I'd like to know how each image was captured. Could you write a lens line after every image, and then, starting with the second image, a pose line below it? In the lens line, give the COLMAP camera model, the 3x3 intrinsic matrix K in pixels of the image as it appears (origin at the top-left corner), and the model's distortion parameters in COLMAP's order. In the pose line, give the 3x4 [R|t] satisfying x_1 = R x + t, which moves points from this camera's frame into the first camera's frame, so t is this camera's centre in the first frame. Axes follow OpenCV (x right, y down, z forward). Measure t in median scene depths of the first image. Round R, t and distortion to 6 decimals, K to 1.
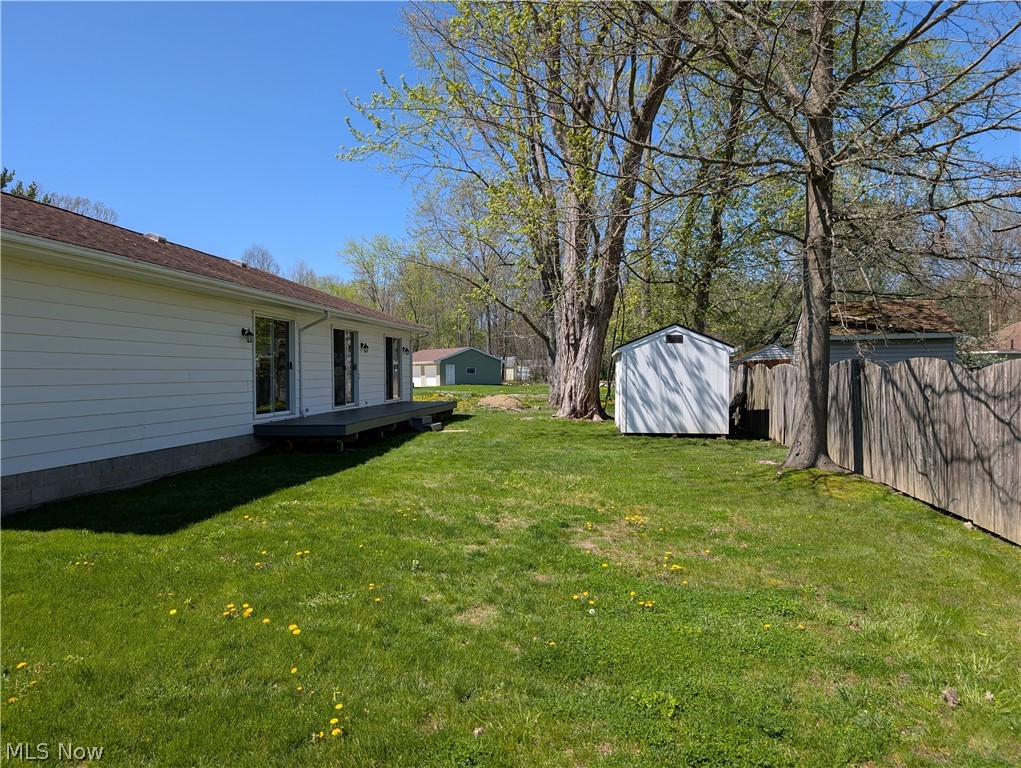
lens RADIAL K [[715.8, 0, 525.6], [0, 715.8, 381.8], [0, 0, 1]] dist [-0.003186, -0.001024]
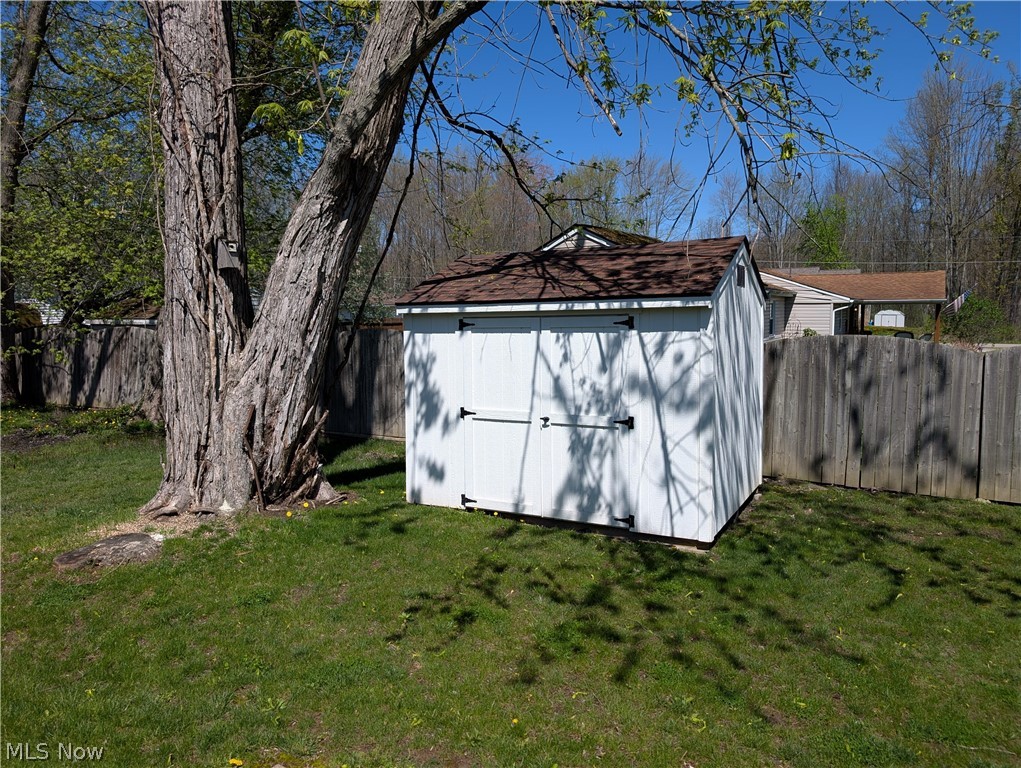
lens RADIAL K [[725.5, 0, 513.4], [0, 725.5, 377.8], [0, 0, 1]] dist [-0.001817, -0.002373]
pose [[0.389727, -0.074853, 0.917883, -0.184402], [0.012330, 0.997026, 0.076072, -0.029876], [-0.920848, -0.018330, 0.389491, 0.794035]]
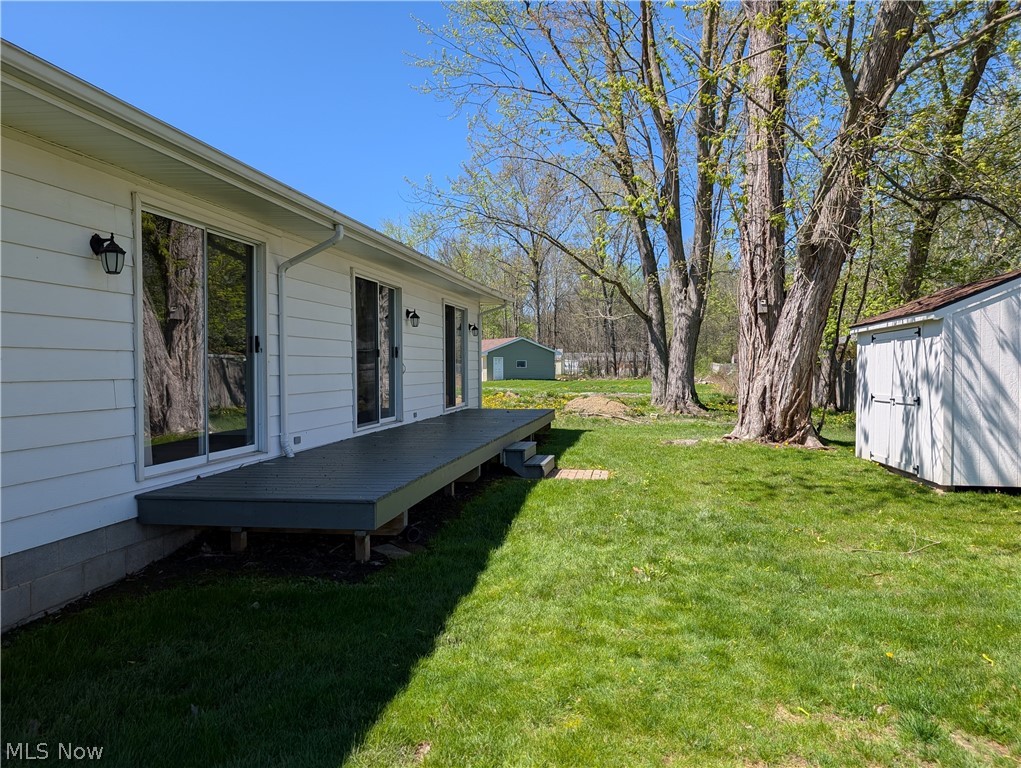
lens RADIAL K [[725.5, 0, 513.4], [0, 725.5, 377.8], [0, 0, 1]] dist [-0.001817, -0.002373]
pose [[0.997706, 0.001732, -0.067678, -0.101291], [-0.001552, 0.999995, 0.002723, -0.002192], [0.067683, -0.002611, 0.997703, 0.412125]]
